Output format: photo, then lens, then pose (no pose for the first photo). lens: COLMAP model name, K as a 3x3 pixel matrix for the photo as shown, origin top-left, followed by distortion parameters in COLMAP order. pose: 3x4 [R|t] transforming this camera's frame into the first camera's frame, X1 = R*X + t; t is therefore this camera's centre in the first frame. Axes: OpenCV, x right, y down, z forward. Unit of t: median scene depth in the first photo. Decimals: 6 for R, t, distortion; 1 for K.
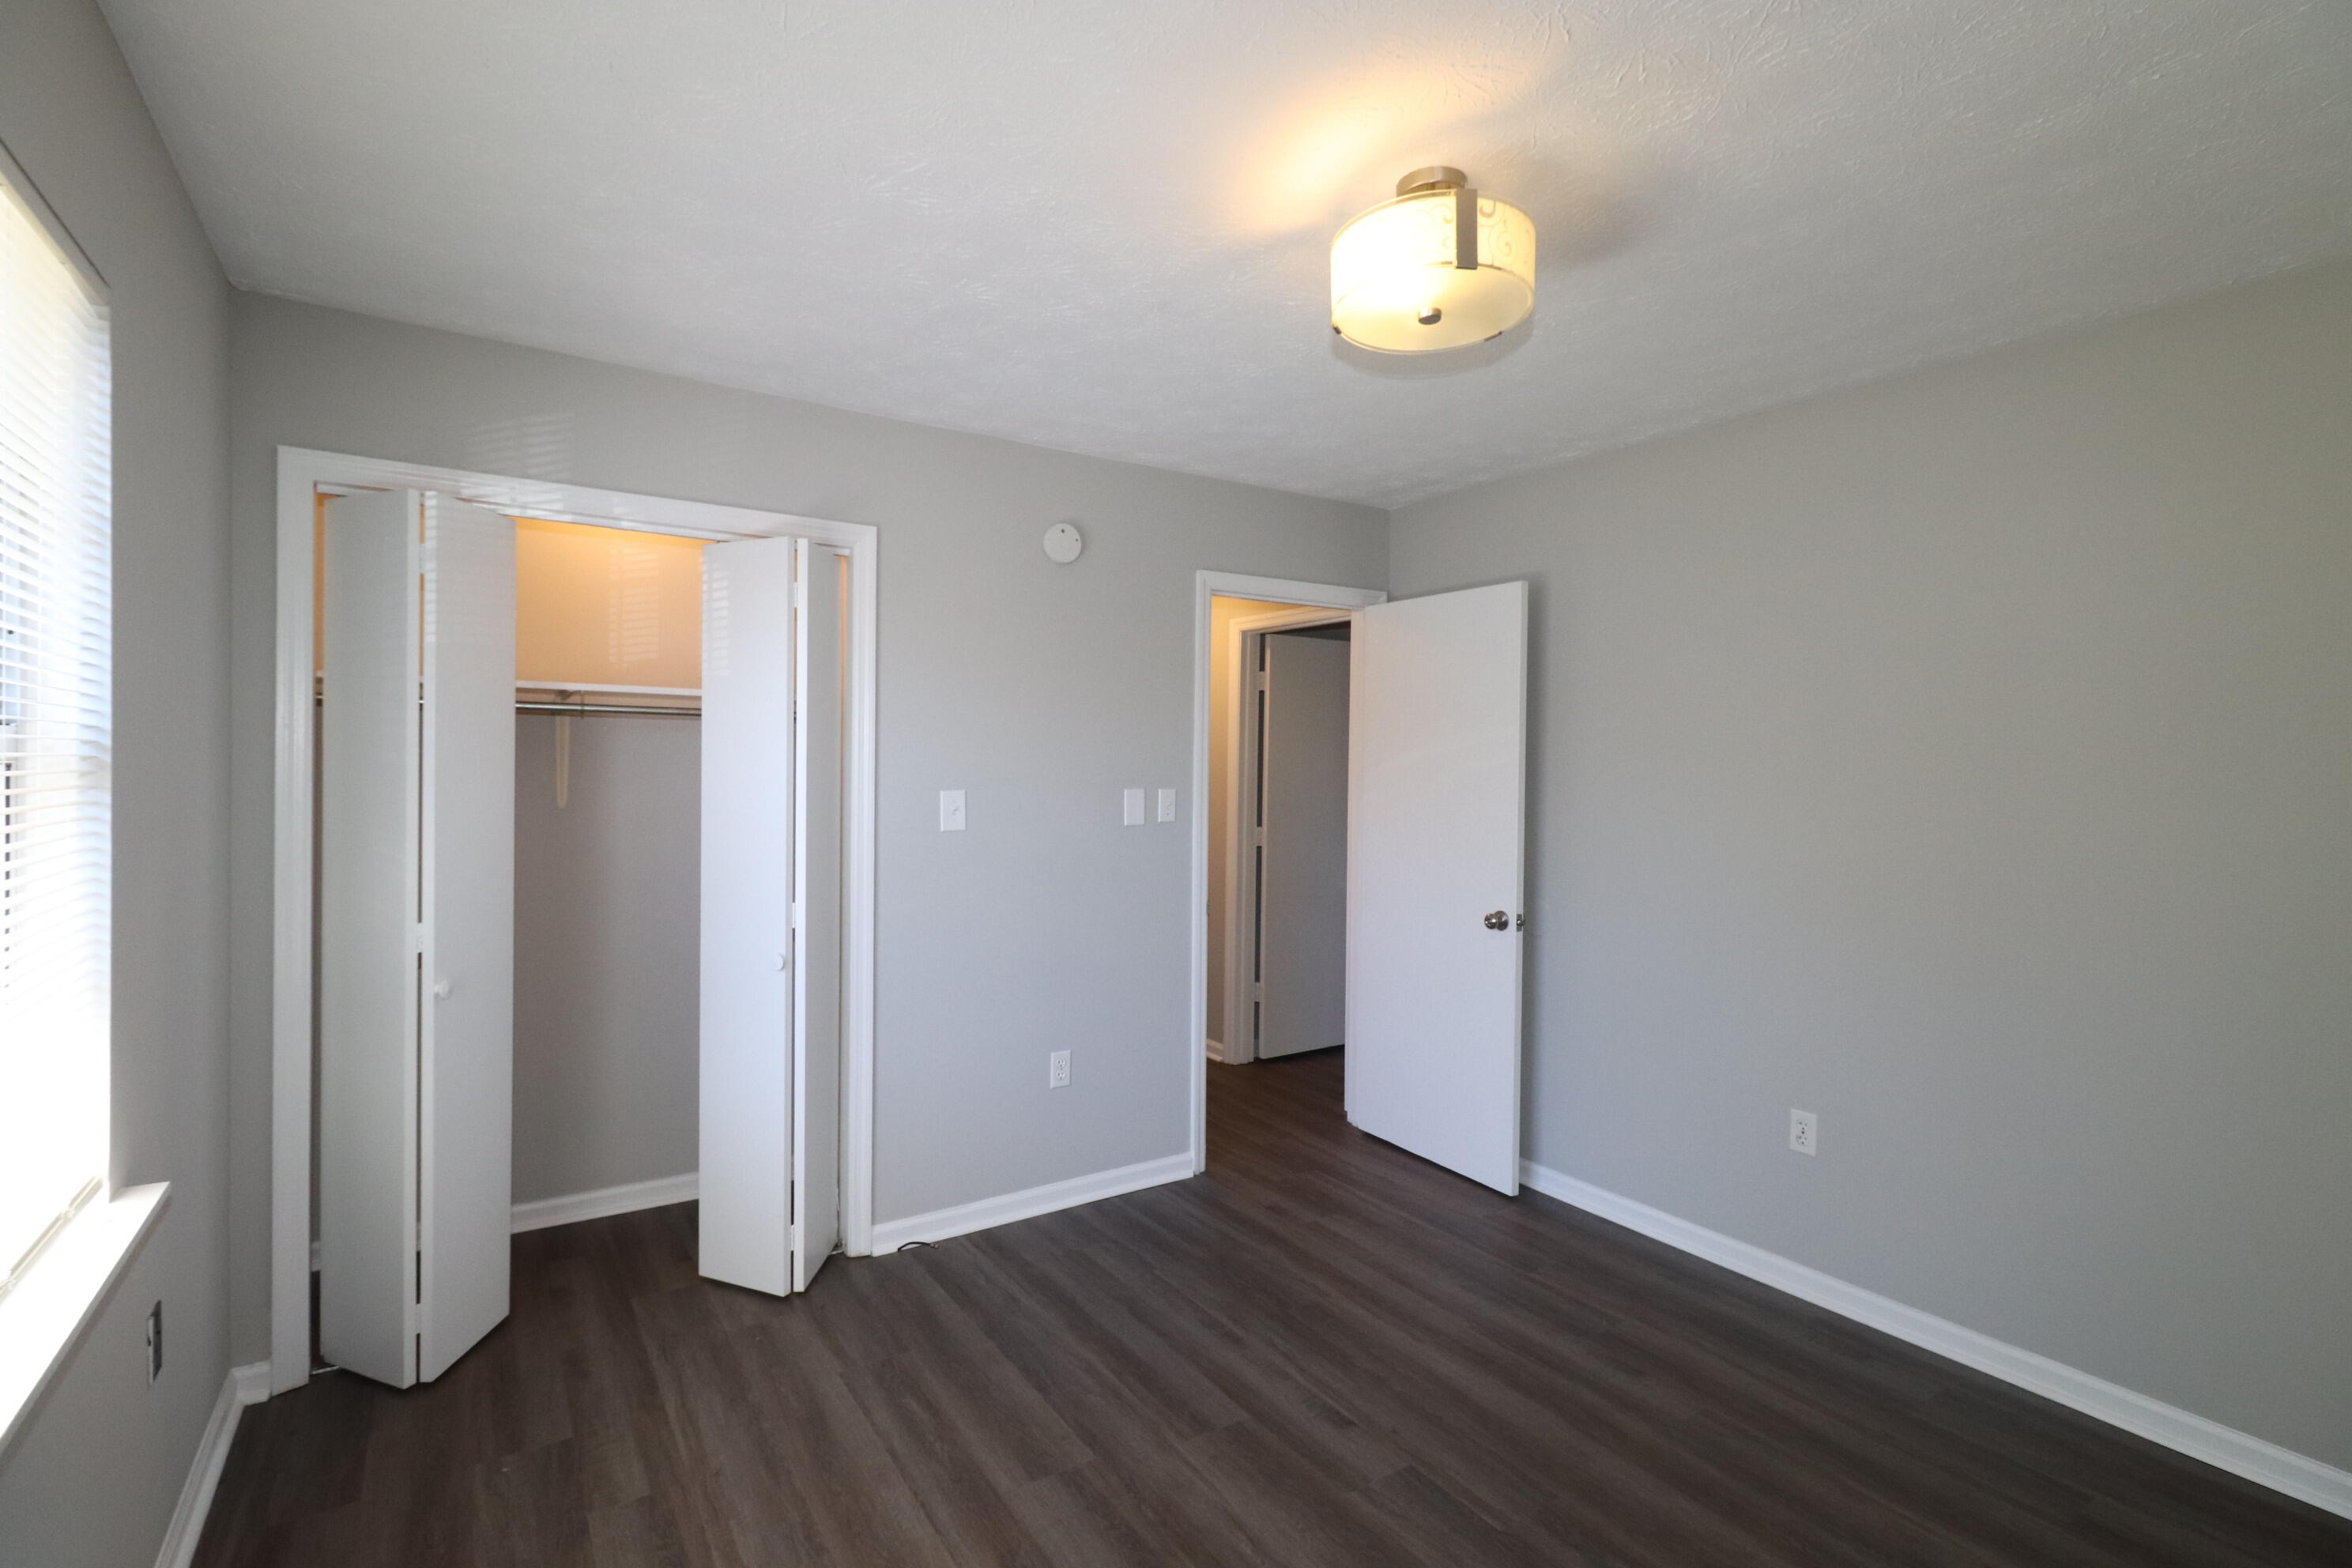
lens RADIAL K [[1092.9, 0, 1177.5], [0, 1092.9, 765.6], [0, 0, 1]] dist [0.003108, -0.000255]
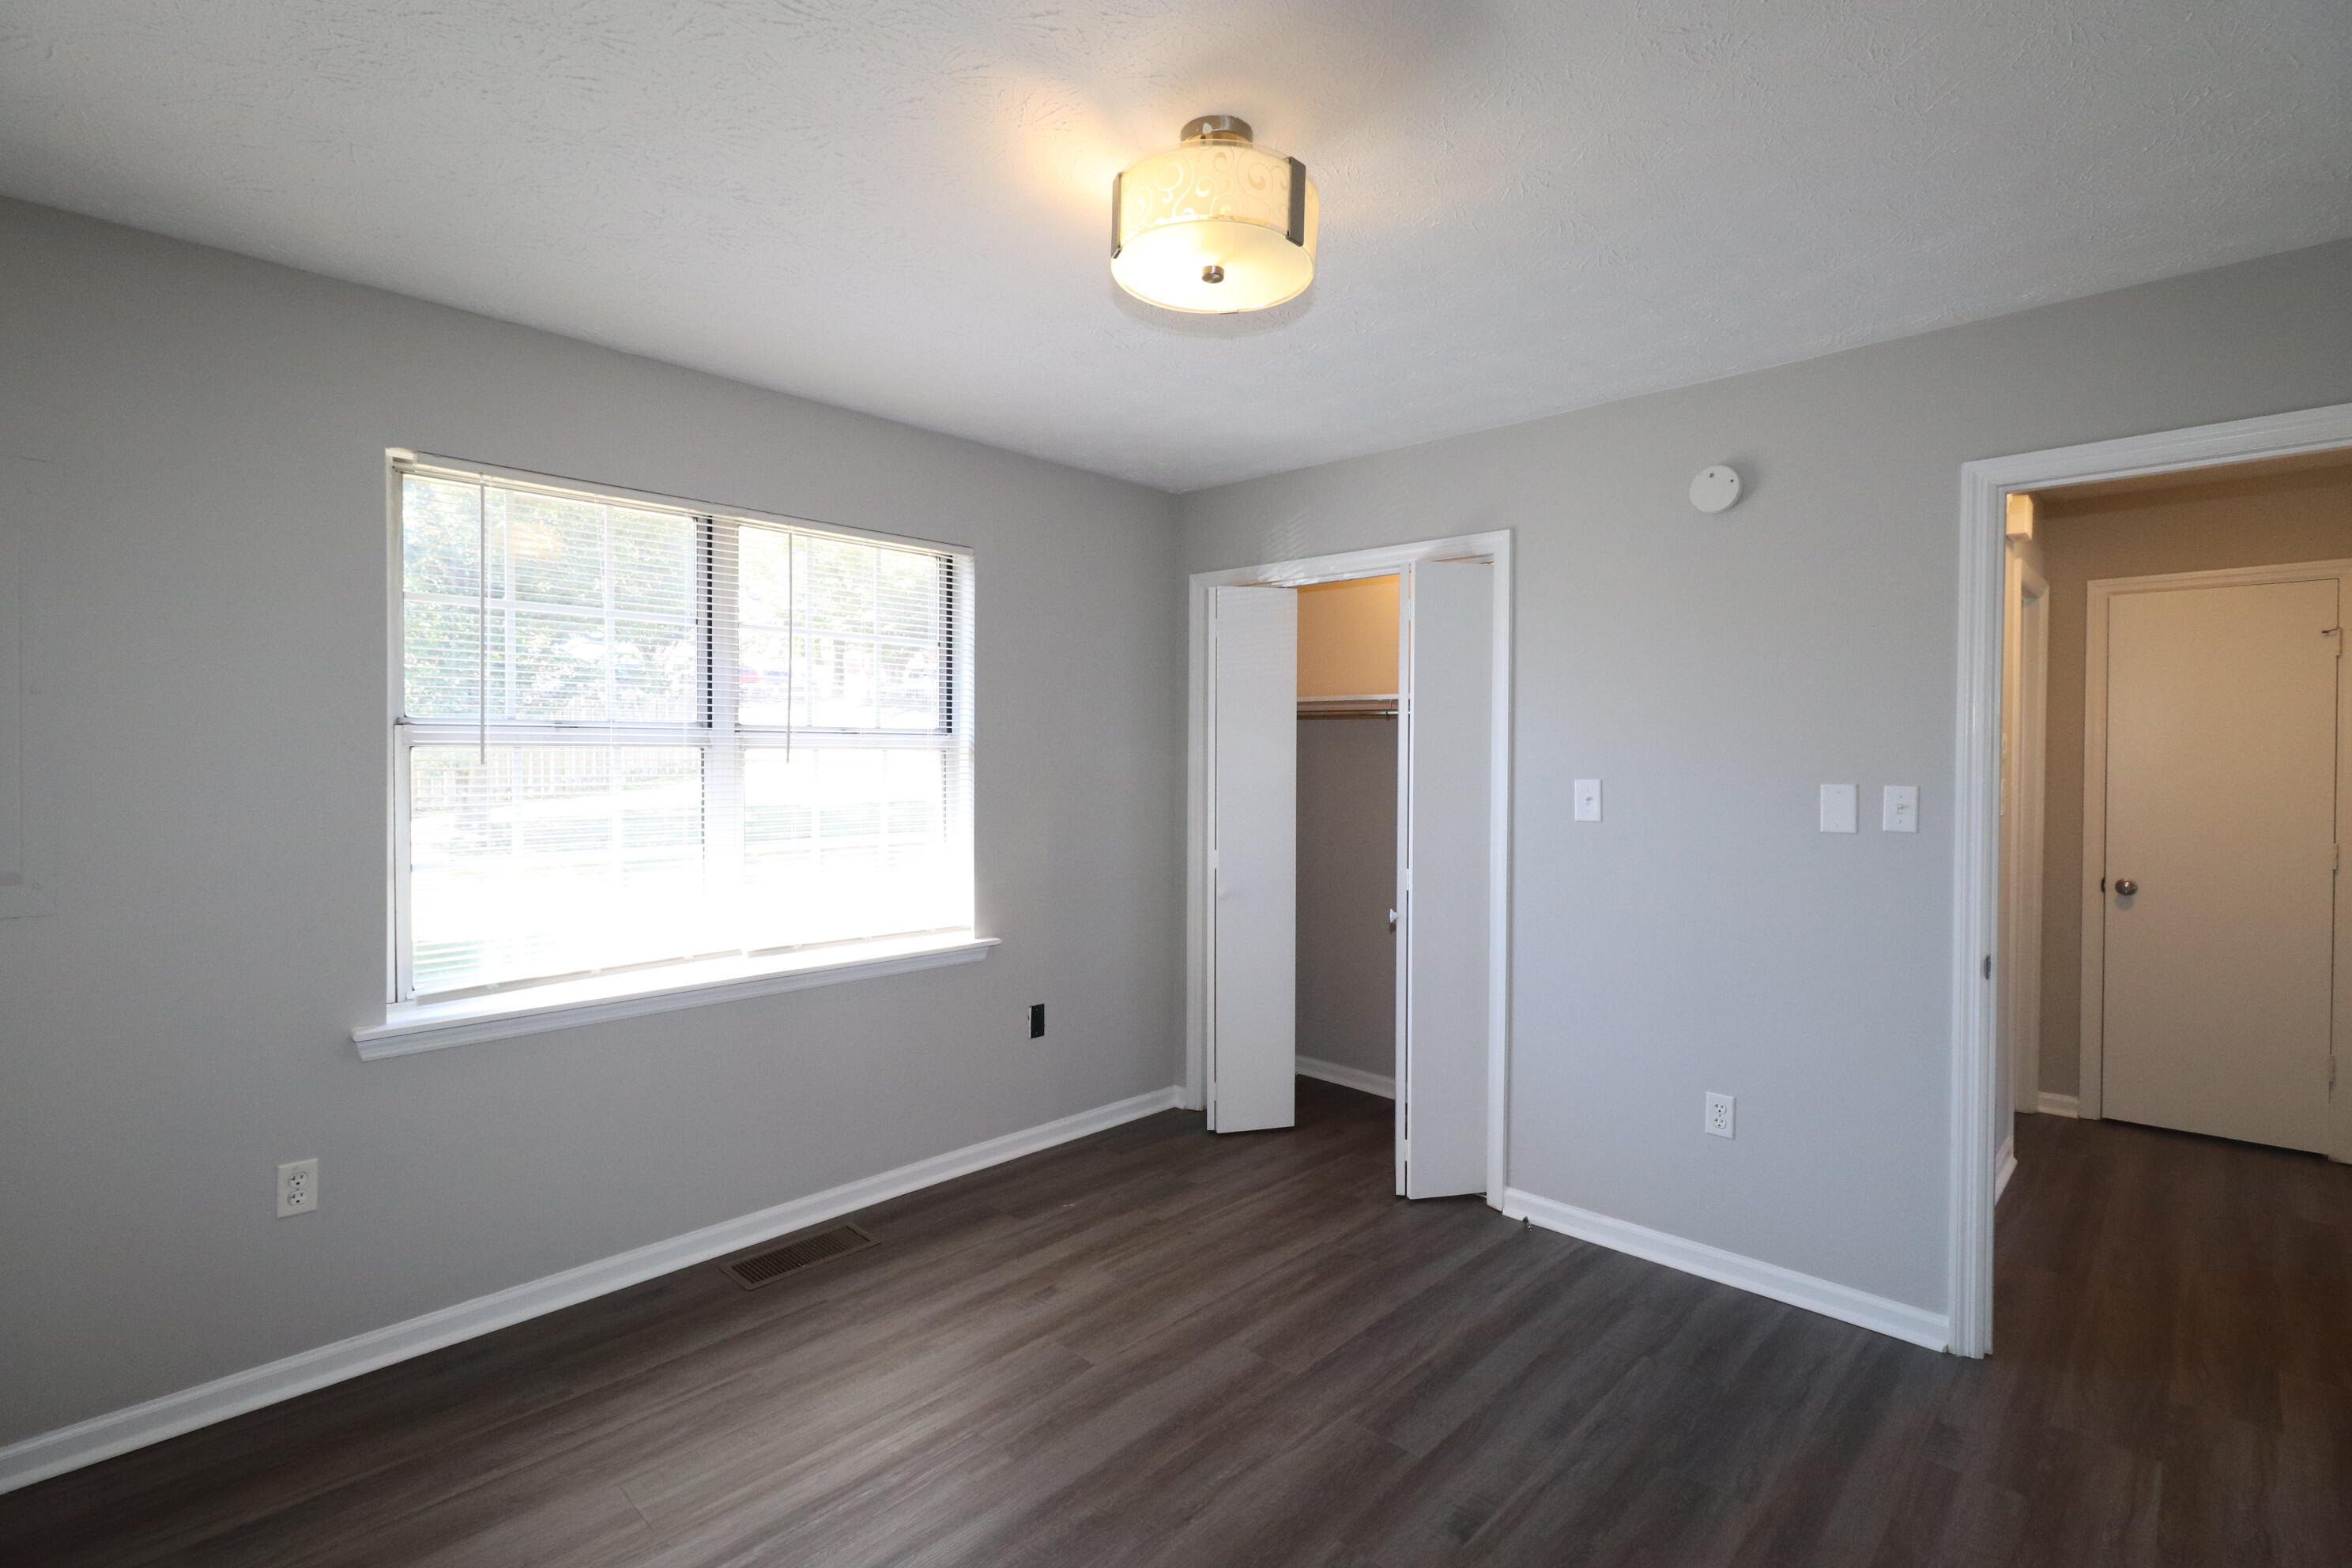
lens RADIAL K [[1240.3, 0, 1318.1], [0, 1240.3, 769.3], [0, 0, 1]] dist [0.004176, 0.001269]
pose [[0.212821, 0.000329, -0.977091, 0.943452], [-0.006105, 0.999981, -0.000993, 0.018741], [0.977072, 0.006177, 0.212819, 0.614861]]
